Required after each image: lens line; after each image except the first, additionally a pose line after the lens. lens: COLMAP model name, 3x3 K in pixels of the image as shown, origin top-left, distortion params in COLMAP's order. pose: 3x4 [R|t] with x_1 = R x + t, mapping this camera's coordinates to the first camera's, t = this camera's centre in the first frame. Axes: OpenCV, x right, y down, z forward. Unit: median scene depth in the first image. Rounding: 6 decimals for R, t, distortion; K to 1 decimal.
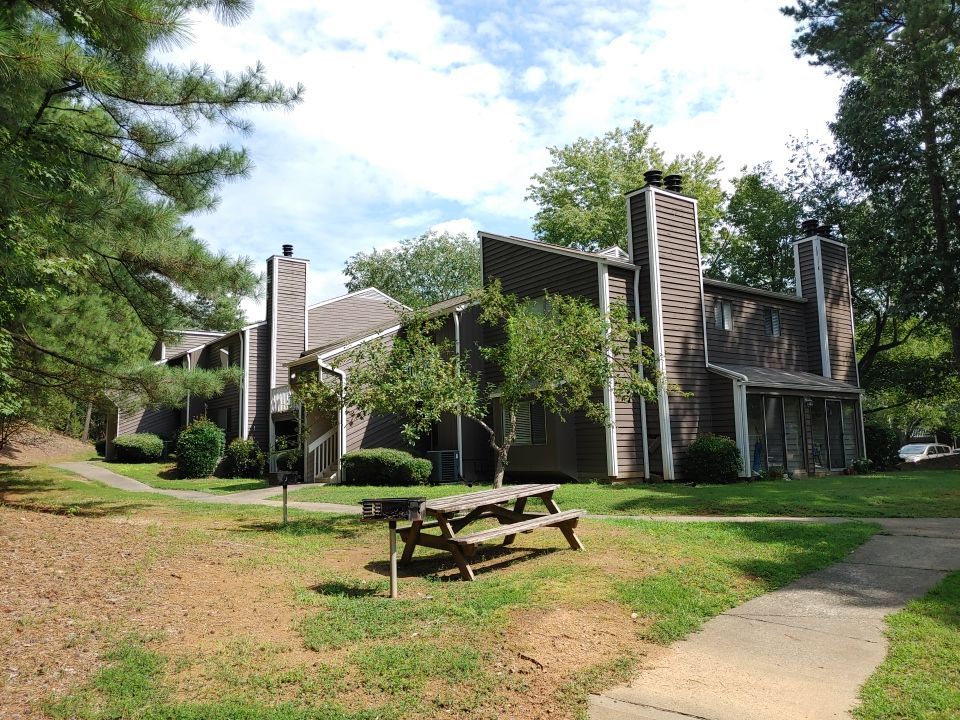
lens RADIAL K [[726.0, 0, 442.1], [0, 726.0, 361.8], [0, 0, 1]] dist [0.050172, -0.088168]
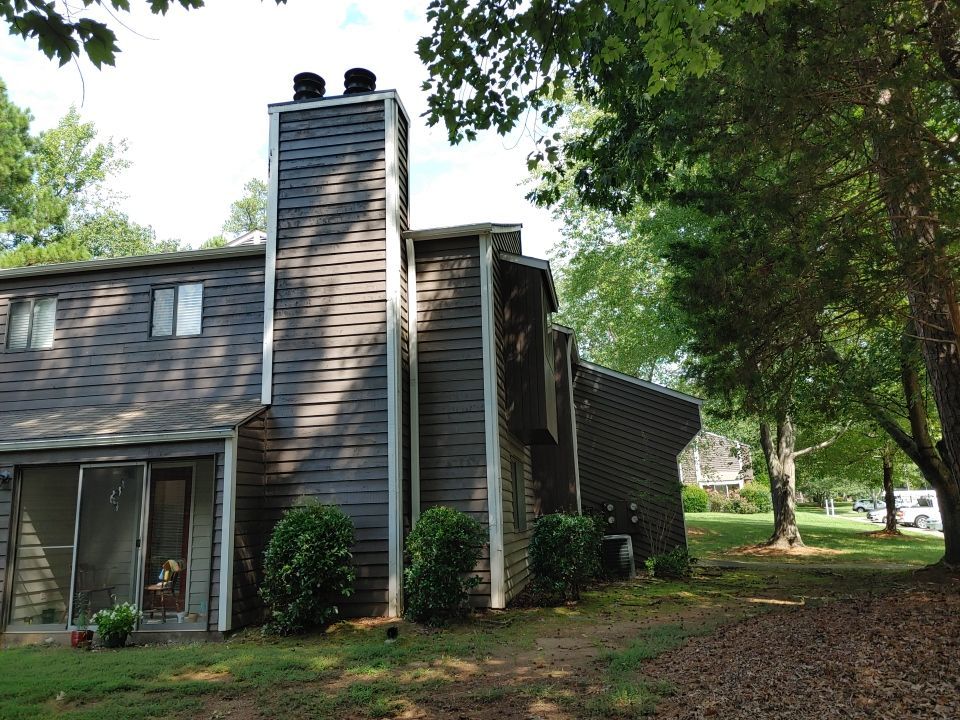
lens RADIAL K [[711.4, 0, 478.1], [0, 711.4, 358.1], [0, 0, 1]] dist [0.078481, -0.092540]
pose [[0.712119, -0.164513, -0.682512, 0.914150], [0.109263, 0.986282, -0.123731, 0.061260], [0.693504, 0.013538, 0.720325, 0.769254]]
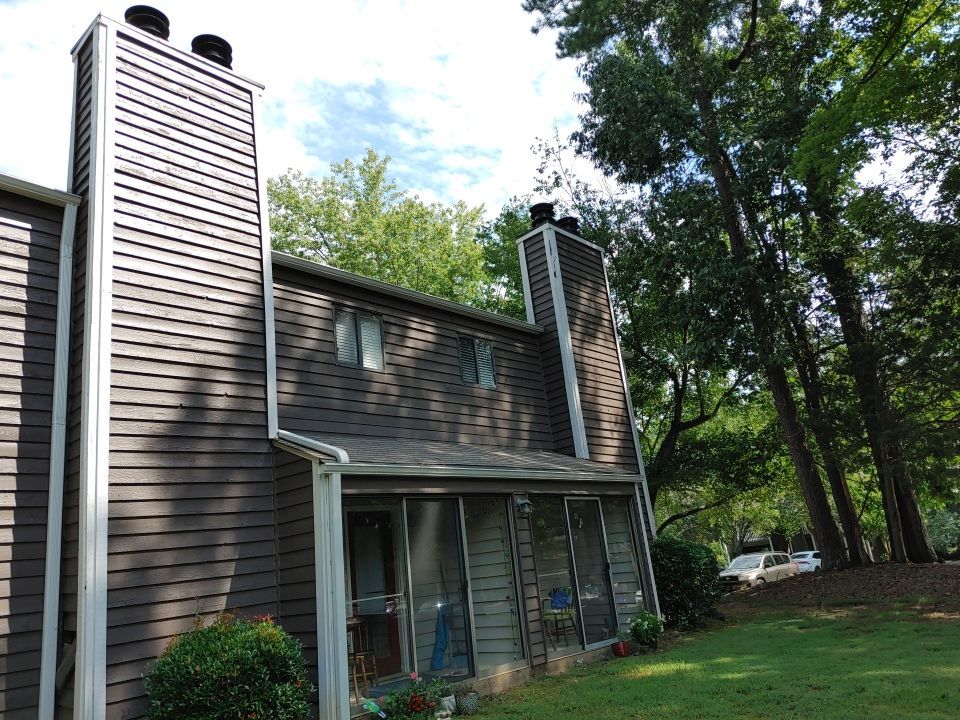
lens RADIAL K [[711.4, 0, 478.1], [0, 711.4, 358.1], [0, 0, 1]] dist [0.078481, -0.092540]
pose [[0.972579, -0.024422, 0.231288, 0.323305], [0.065659, 0.982850, -0.172319, 0.034323], [-0.223113, 0.182780, 0.957503, 0.478918]]
